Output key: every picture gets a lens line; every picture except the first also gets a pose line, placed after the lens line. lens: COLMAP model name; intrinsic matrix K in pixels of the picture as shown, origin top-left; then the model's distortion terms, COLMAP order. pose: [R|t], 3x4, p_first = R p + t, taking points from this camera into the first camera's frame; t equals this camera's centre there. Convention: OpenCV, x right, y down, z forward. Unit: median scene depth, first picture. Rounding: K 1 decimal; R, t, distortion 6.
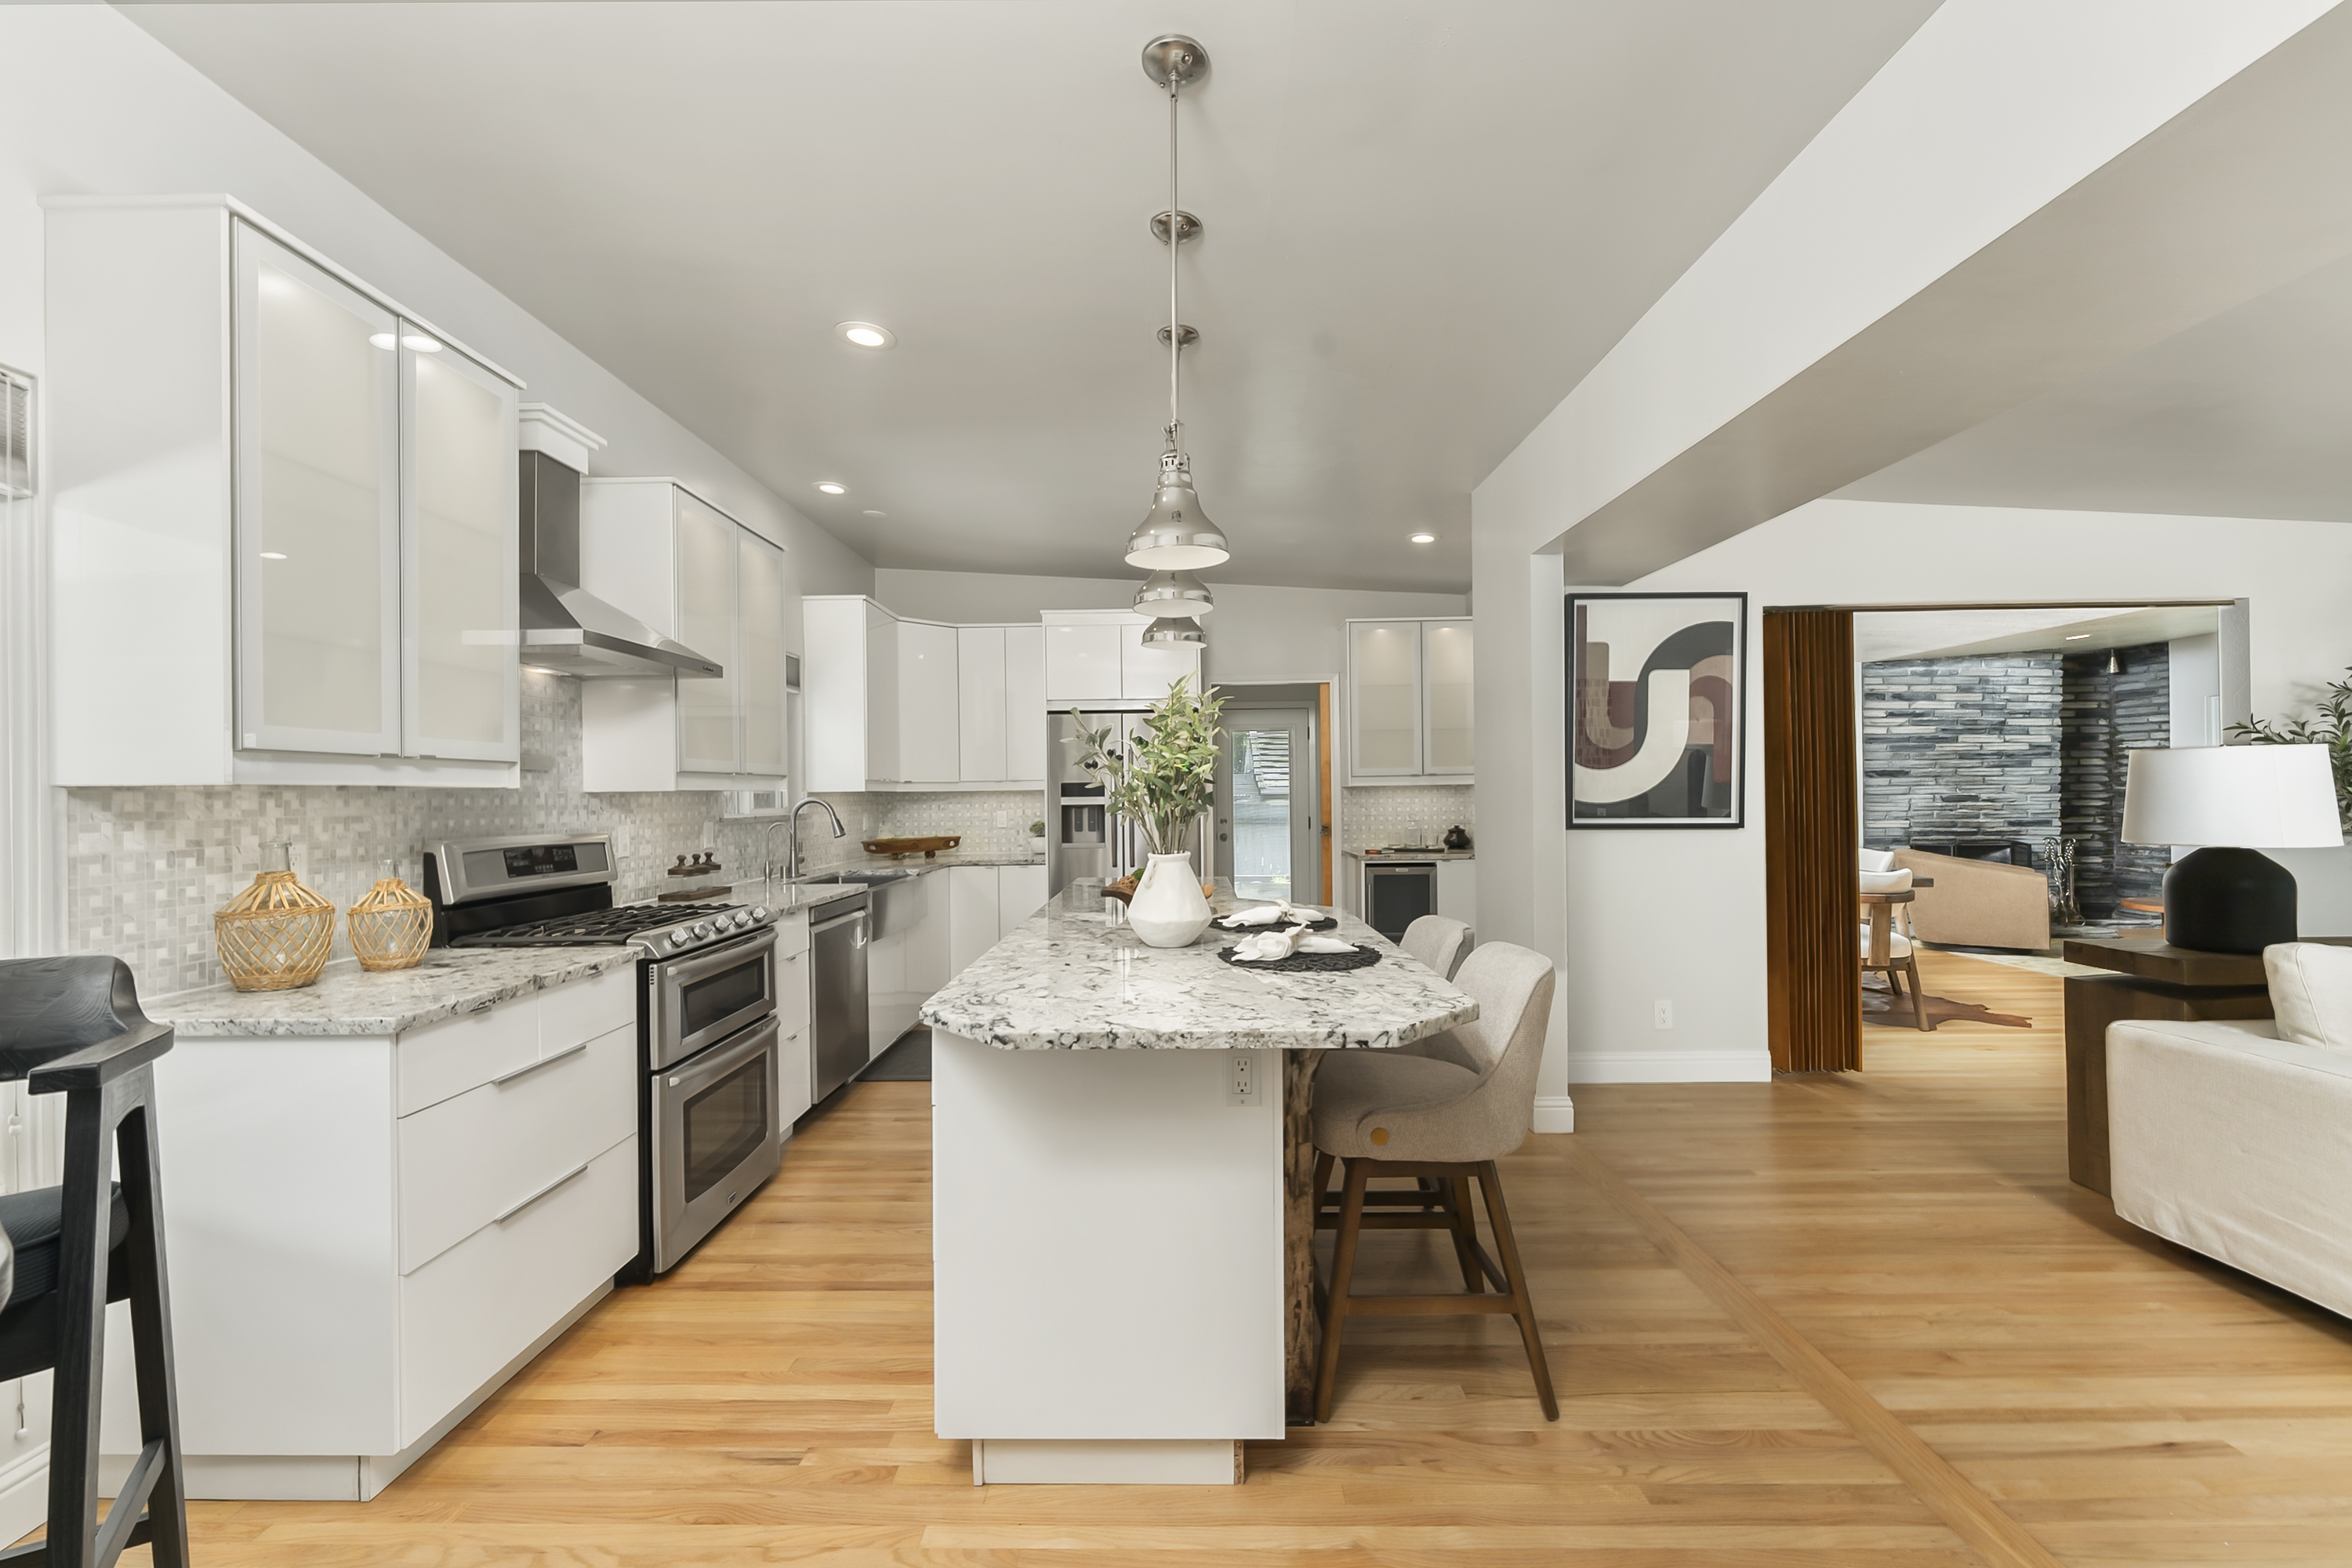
lens RADIAL K [[964.4, 0, 1168.3], [0, 964.4, 791.2], [0, 0, 1]] dist [0.000585, -0.000188]
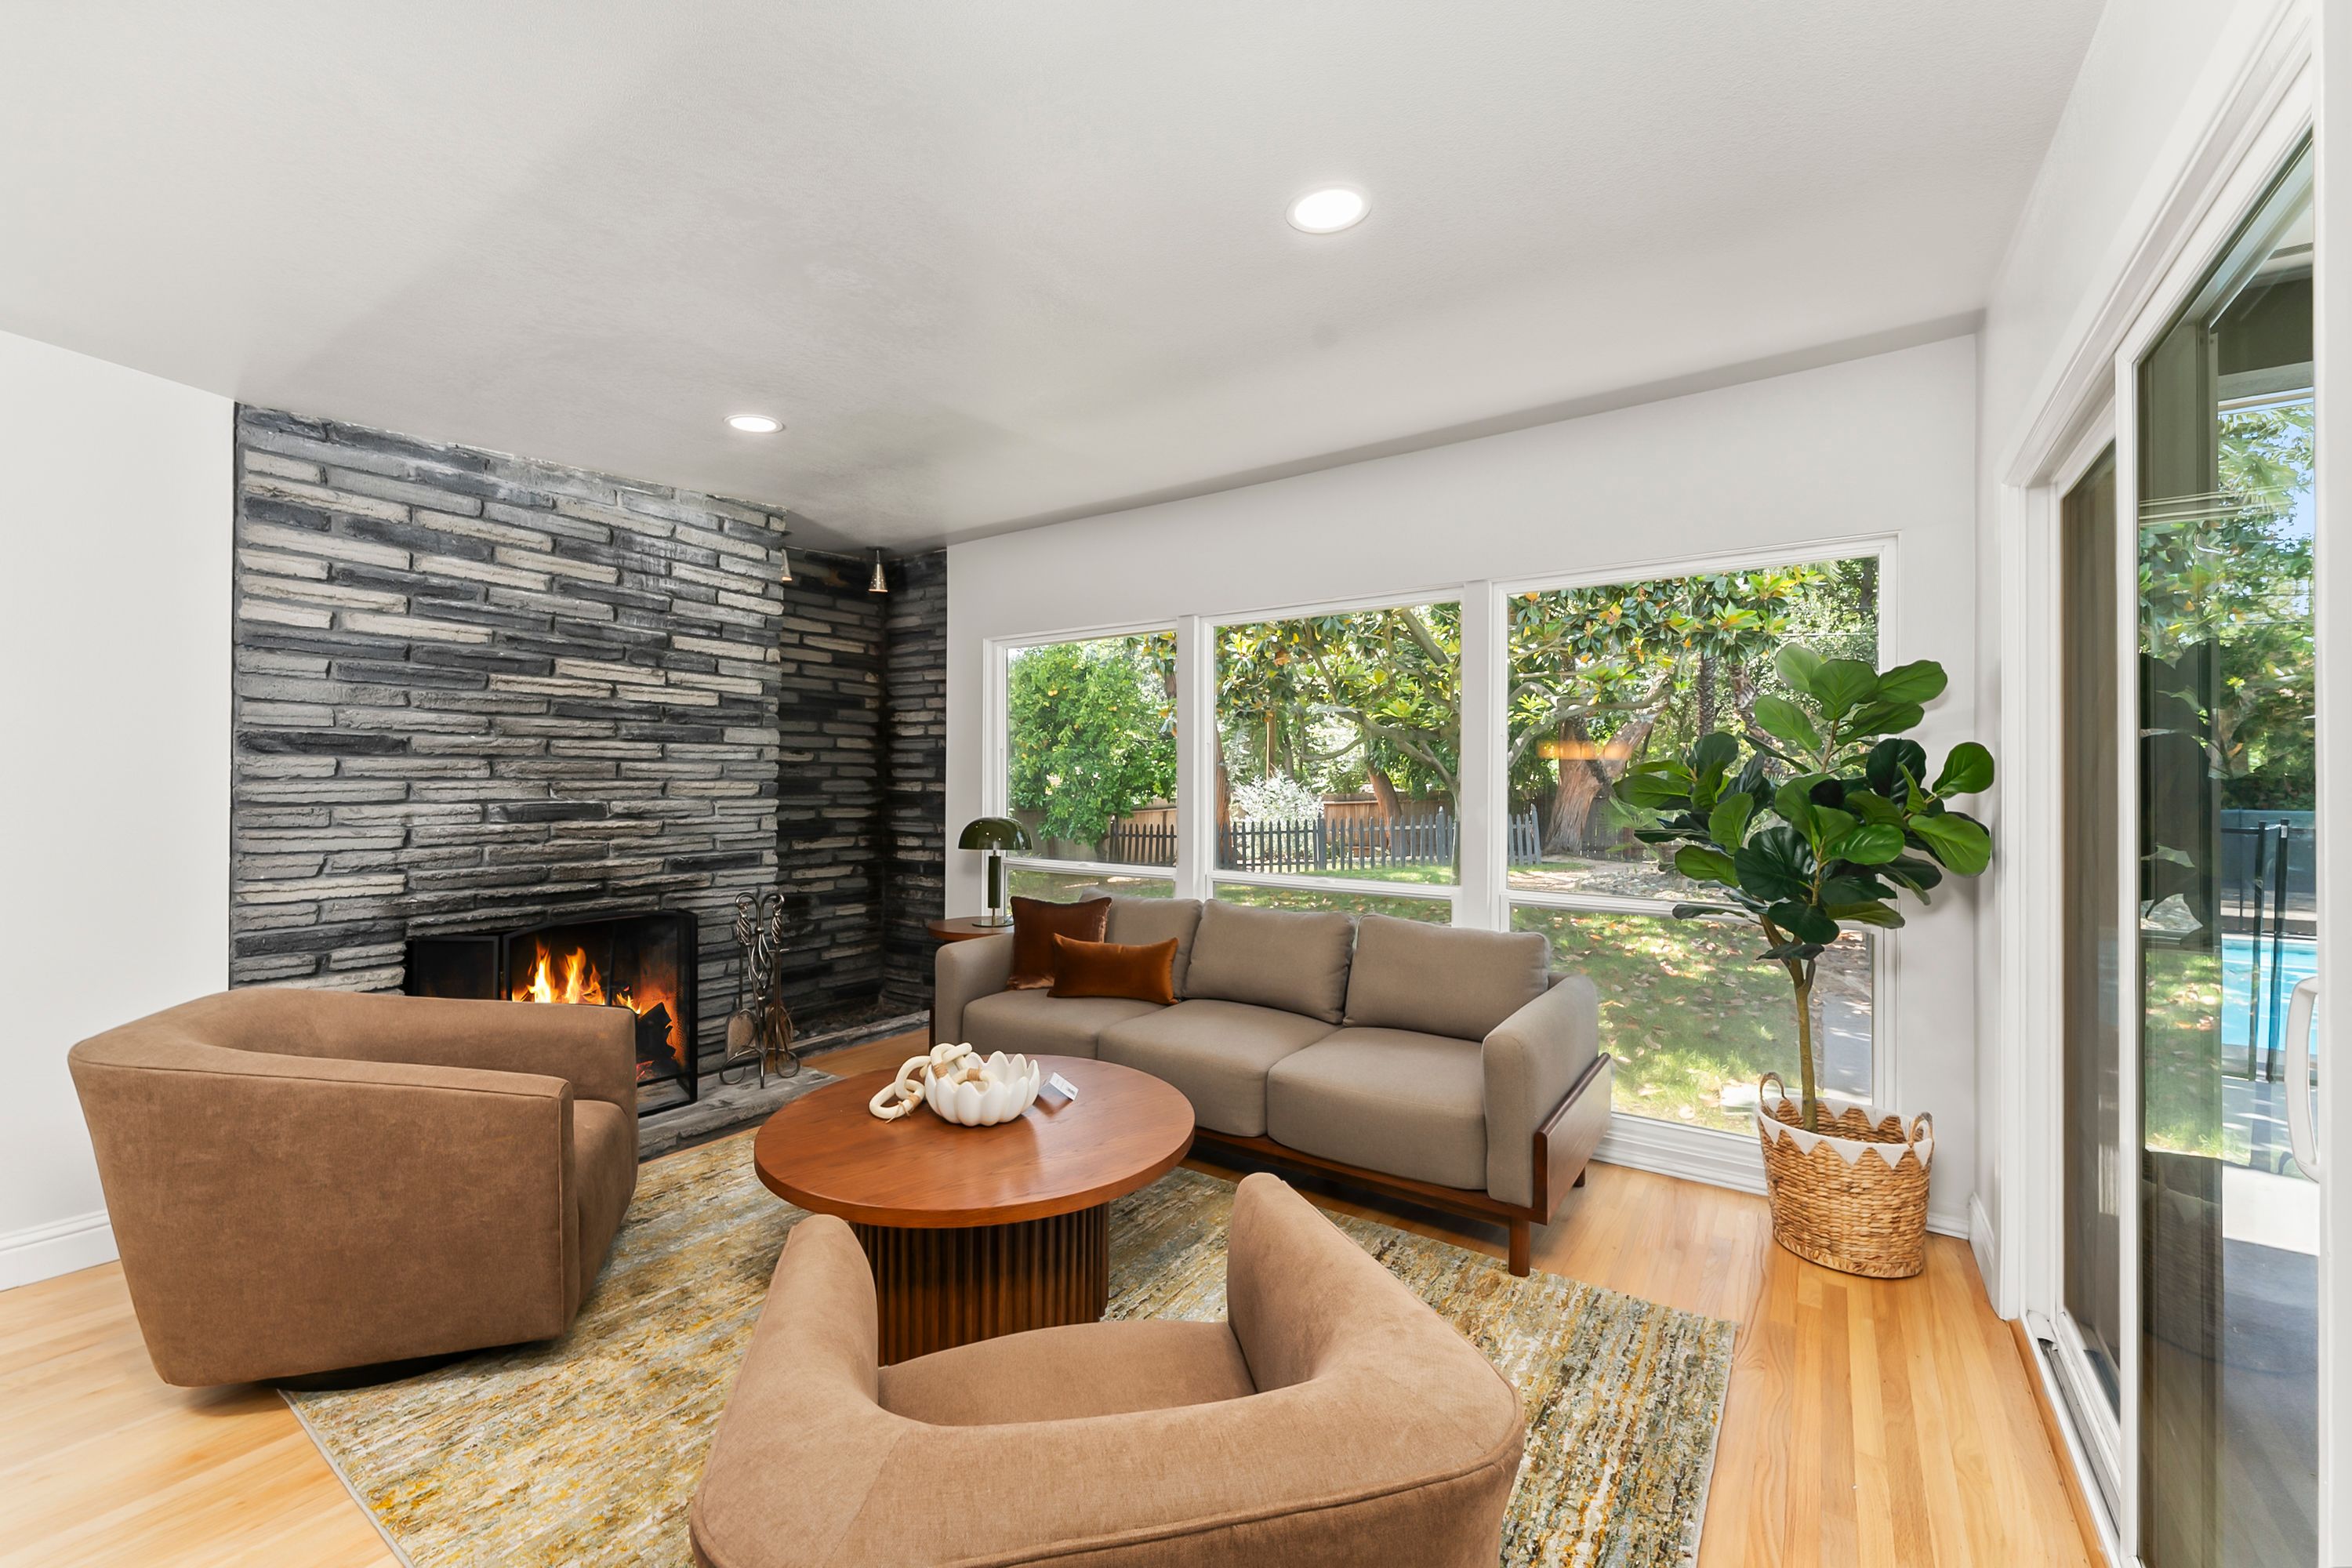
lens RADIAL K [[941.7, 0, 1171.6], [0, 941.7, 781.3], [0, 0, 1]] dist [0.001108, -0.000077]
pose [[0.555634, 0.015094, 0.831290, 1.263728], [-0.012949, 0.999871, -0.009499, -0.010210], [-0.831326, -0.005487, 0.555758, 1.117097]]
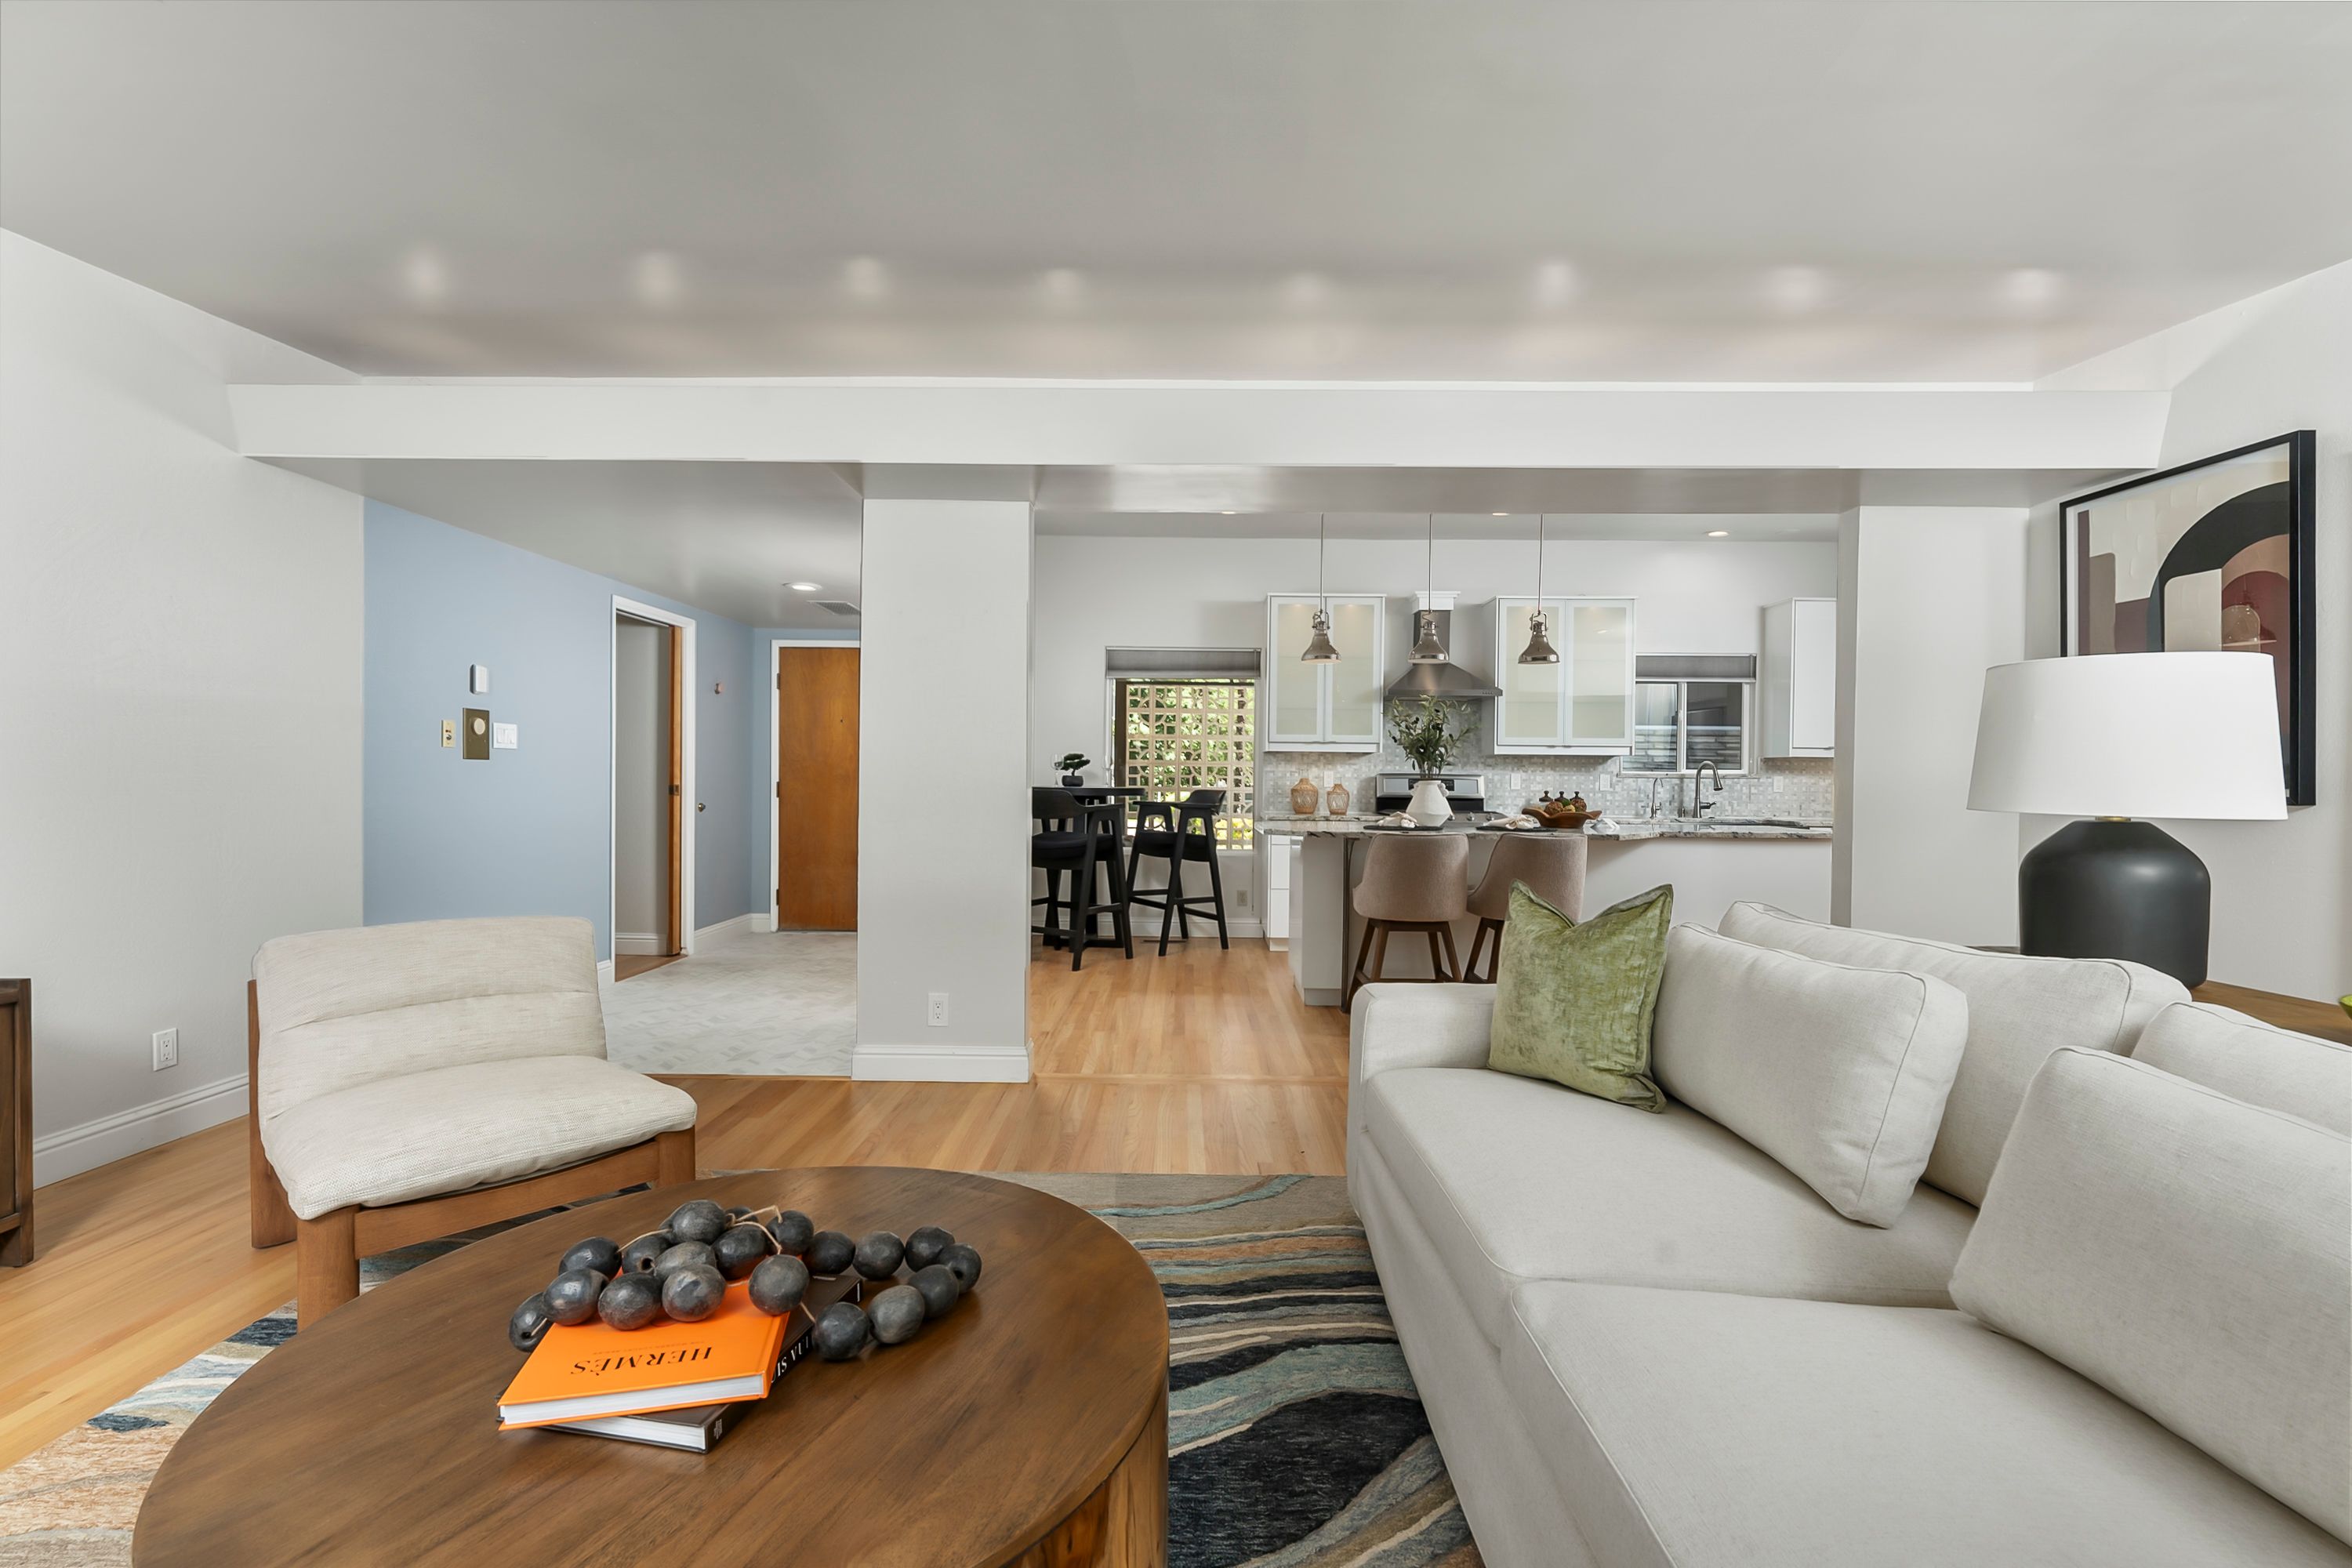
lens RADIAL K [[1030.1, 0, 1170.3], [0, 1030.1, 778.1], [0, 0, 1]] dist [0.001333, 0.000101]
pose [[0.000379, 0.015435, -0.999881, 1.267519], [-0.008557, 0.999844, 0.015431, 0.016478], [0.999963, 0.008550, 0.000511, 0.262978]]
